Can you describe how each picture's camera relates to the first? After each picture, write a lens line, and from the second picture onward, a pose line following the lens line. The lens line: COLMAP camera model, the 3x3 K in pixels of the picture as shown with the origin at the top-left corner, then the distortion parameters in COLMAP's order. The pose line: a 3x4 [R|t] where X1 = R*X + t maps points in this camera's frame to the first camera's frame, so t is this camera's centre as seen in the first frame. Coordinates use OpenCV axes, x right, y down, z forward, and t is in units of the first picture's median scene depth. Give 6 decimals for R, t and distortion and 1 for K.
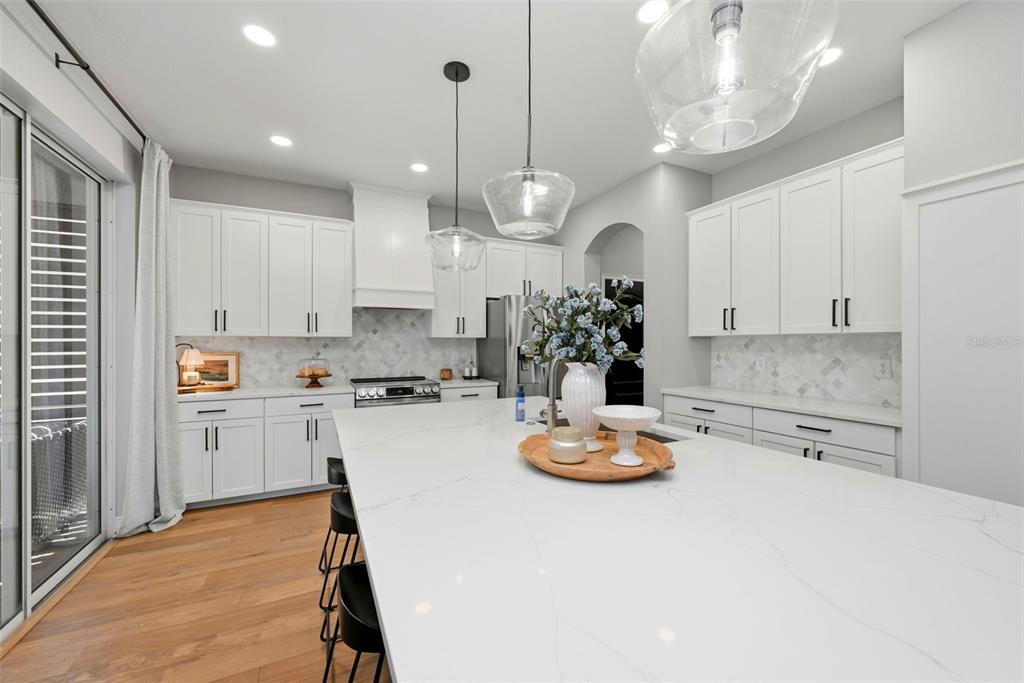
lens RADIAL K [[402.7, 0, 514.1], [0, 402.7, 342.8], [0, 0, 1]] dist [-0.001899, -0.000133]
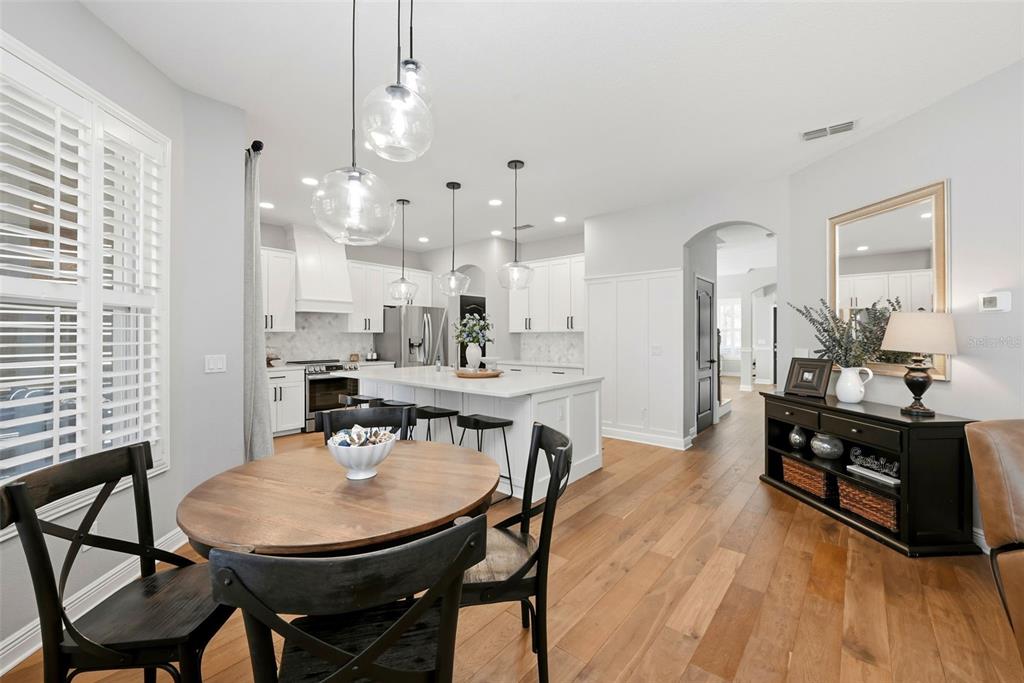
lens RADIAL K [[415.8, 0, 513.2], [0, 415.8, 335.0], [0, 0, 1]] dist [-0.002129, -0.000219]
pose [[0.915054, 0.000685, 0.403331, -0.301135], [0.000407, 0.999996, -0.002621, 0.000707], [-0.403332, 0.002563, 0.915050, -0.713445]]
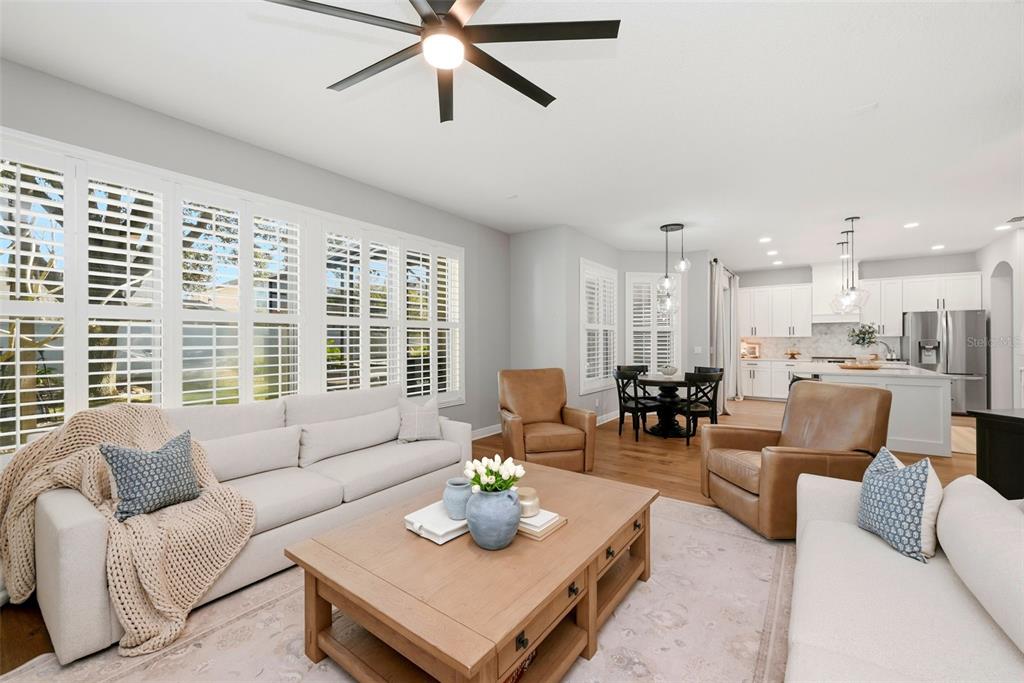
lens RADIAL K [[410.2, 0, 512.8], [0, 410.2, 338.4], [0, 0, 1]] dist [-0.001352, -0.000041]
pose [[0.466373, -0.004547, -0.884577, 0.833512], [0.002717, 0.999989, -0.003708, -0.001764], [0.884584, -0.000675, 0.466380, -1.512072]]
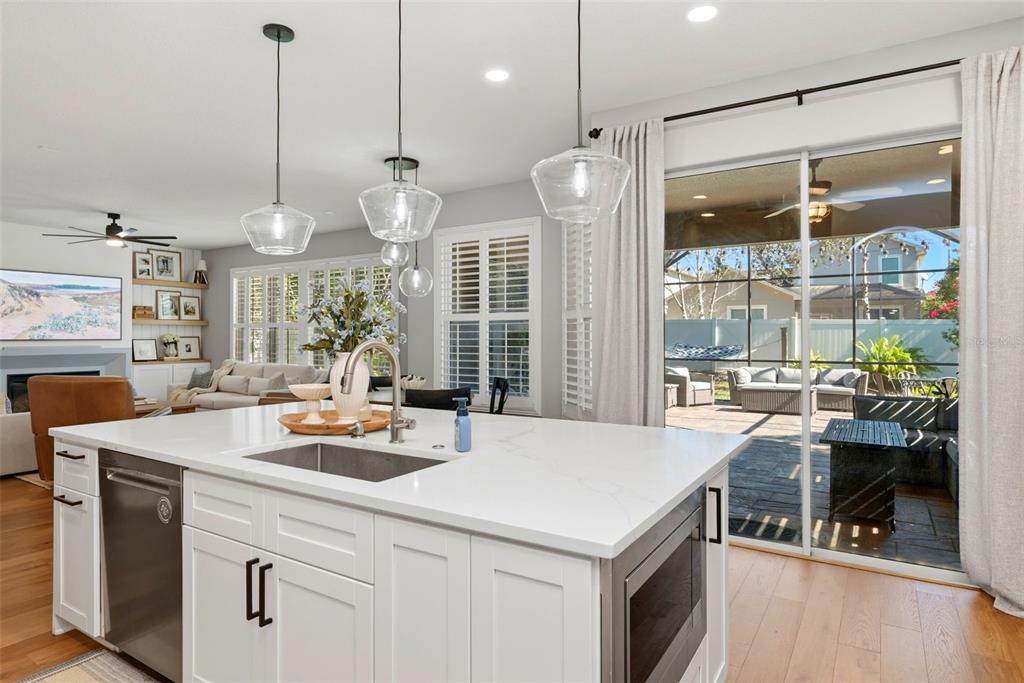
lens RADIAL K [[580.7, 0, 513.0], [0, 580.7, 332.2], [0, 0, 1]] dist [-0.002448, -0.000844]
pose [[-0.853758, -0.002068, -0.520666, 0.246365], [0.001185, 0.999982, -0.005913, 0.000923], [0.520669, -0.005665, -0.853740, 1.054325]]
